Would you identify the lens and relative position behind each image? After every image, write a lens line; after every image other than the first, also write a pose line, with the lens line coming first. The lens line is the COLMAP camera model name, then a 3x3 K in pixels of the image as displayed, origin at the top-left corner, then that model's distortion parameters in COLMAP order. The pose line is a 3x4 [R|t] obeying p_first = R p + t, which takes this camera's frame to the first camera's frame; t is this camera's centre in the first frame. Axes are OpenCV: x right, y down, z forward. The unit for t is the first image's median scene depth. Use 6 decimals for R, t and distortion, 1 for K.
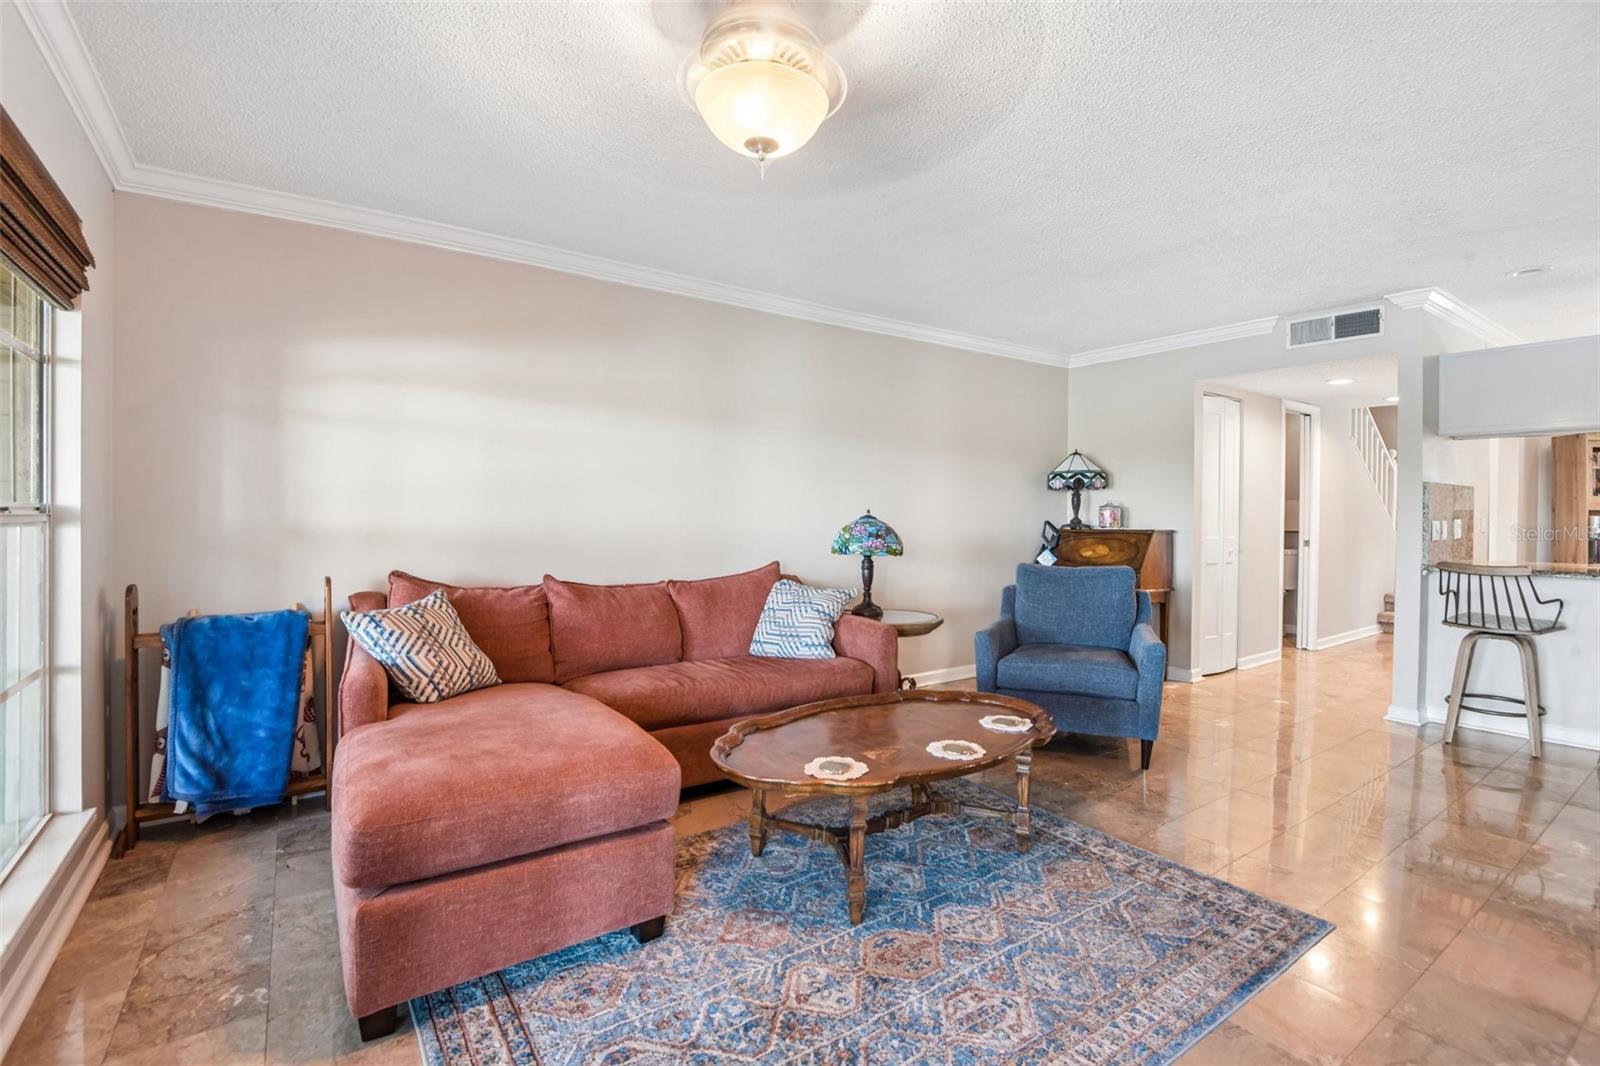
lens RADIAL K [[738.9, 0, 806.9], [0, 738.9, 515.5], [0, 0, 1]] dist [0.015151, -0.034044]
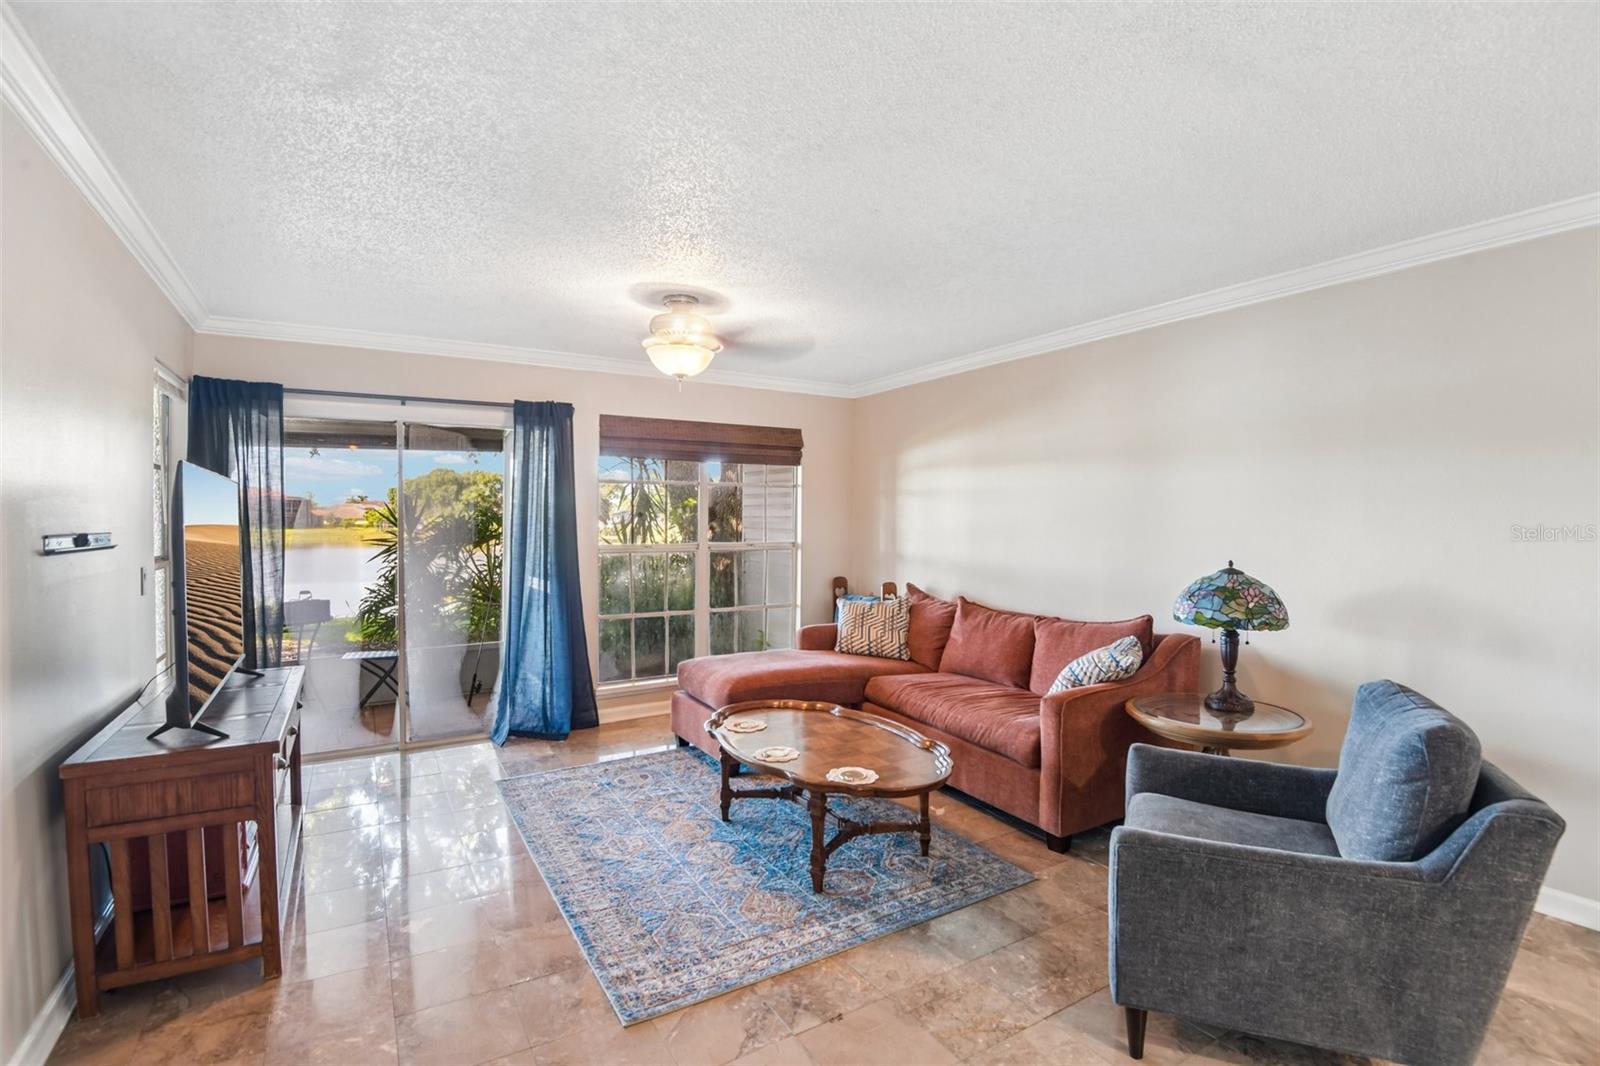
lens RADIAL K [[734.3, 0, 801.6], [0, 734.3, 515.8], [0, 0, 1]] dist [-0.015367, -0.008754]
pose [[-0.068548, -0.014627, -0.997541, 1.263865], [-0.004407, 0.999887, -0.014358, -0.061627], [0.997638, 0.003412, -0.068604, 0.989429]]
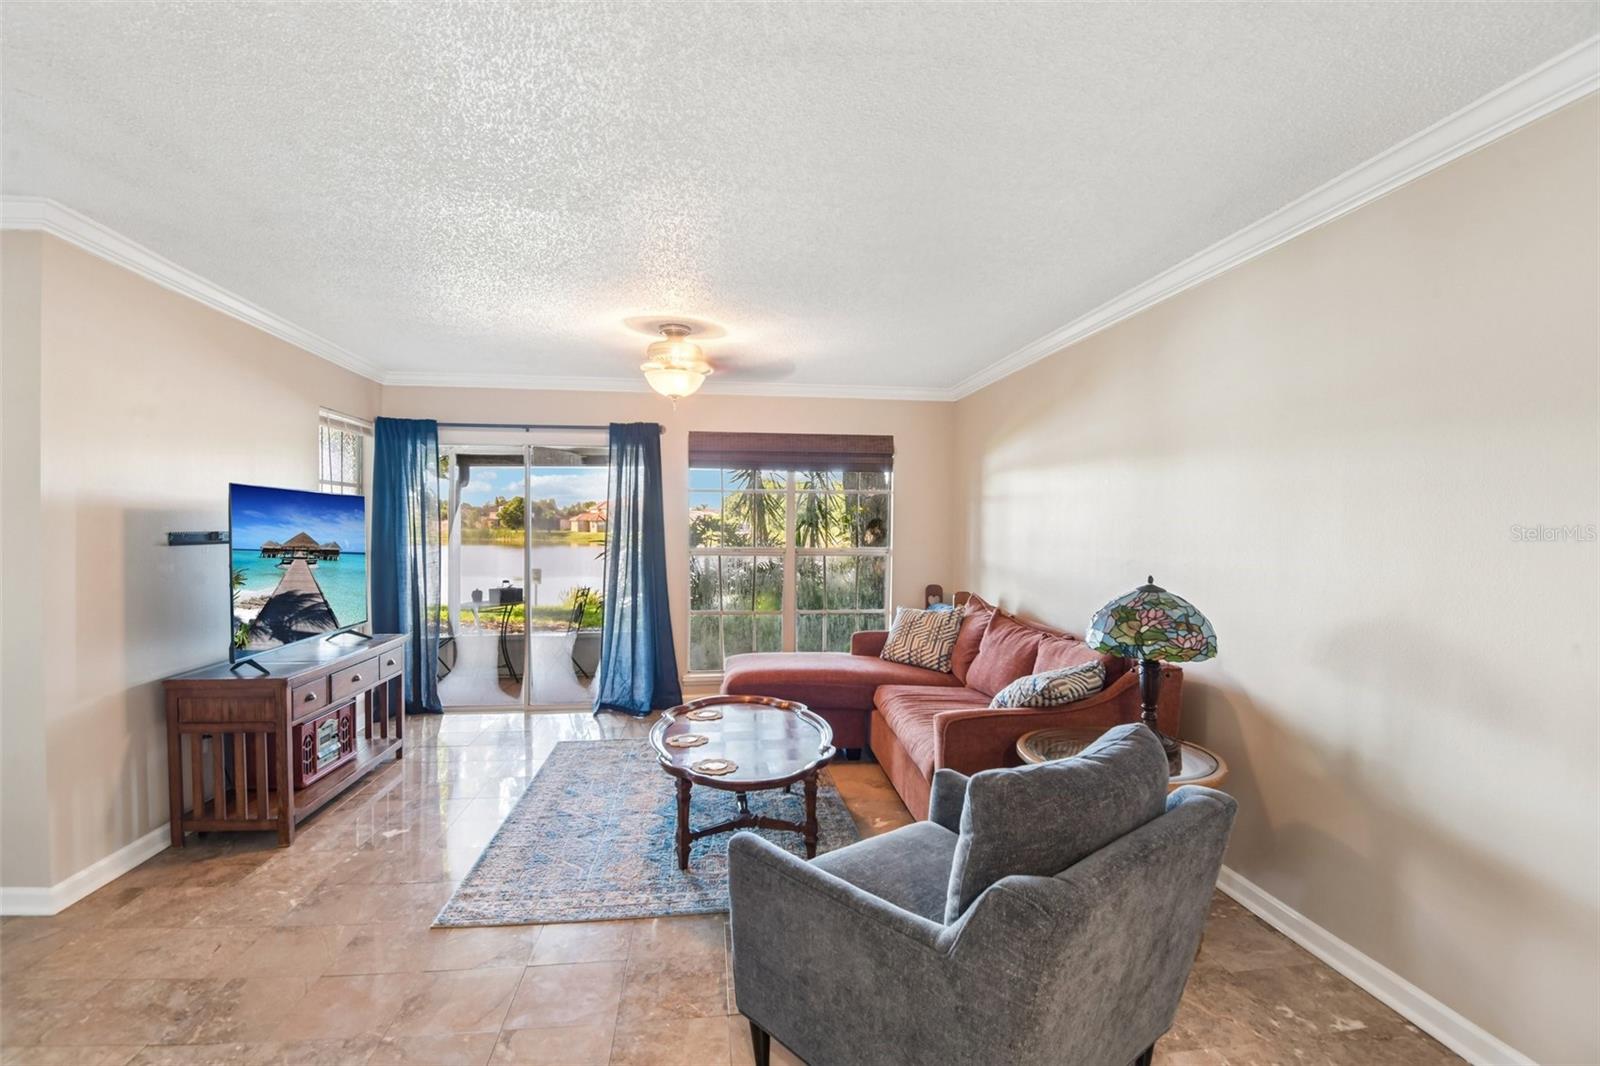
lens RADIAL K [[728.5, 0, 800.0], [0, 728.5, 533.0], [0, 0, 1]] dist [0.001424, -0.023402]
pose [[-0.459978, -0.005229, -0.887915, 1.138773], [-0.013602, 0.999907, 0.001158, -0.061444], [0.887826, 0.012610, -0.460006, 1.574264]]
